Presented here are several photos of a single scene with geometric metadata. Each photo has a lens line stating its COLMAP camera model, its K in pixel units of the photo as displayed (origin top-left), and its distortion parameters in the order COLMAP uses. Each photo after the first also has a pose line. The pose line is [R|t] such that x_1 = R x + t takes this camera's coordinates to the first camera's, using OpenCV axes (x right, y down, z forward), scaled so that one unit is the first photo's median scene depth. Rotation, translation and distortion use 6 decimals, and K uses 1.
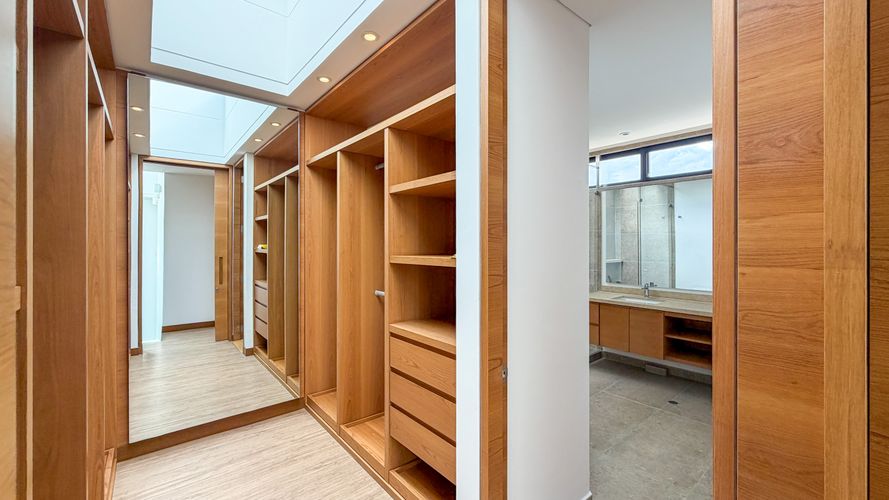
lens RADIAL K [[362.0, 0, 441.3], [0, 362.0, 247.0], [0, 0, 1]] dist [0.001725, -0.001454]
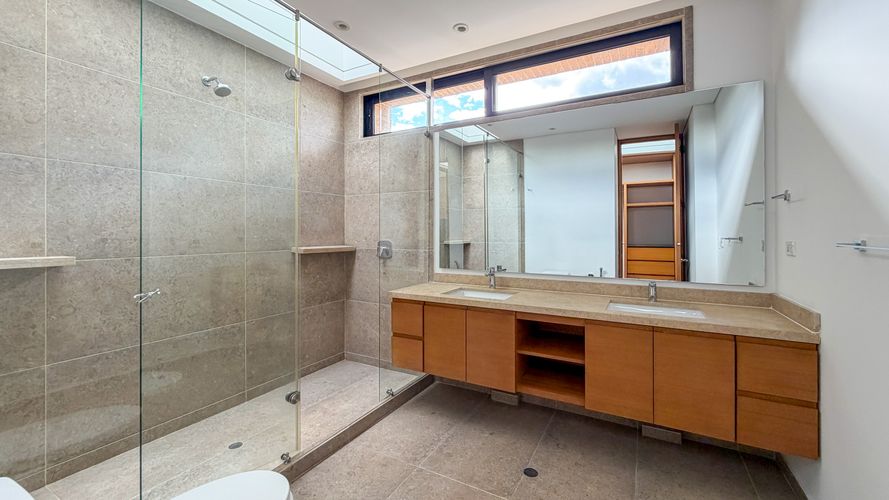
lens RADIAL K [[362.0, 0, 453.0], [0, 362.0, 234.8], [0, 0, 1]] dist [0.001725, -0.001454]
pose [[0.925106, 0.000302, 0.379709, 0.225921], [0.002963, 0.999963, -0.008014, 0.042152], [-0.379697, 0.008539, 0.925071, 0.375776]]
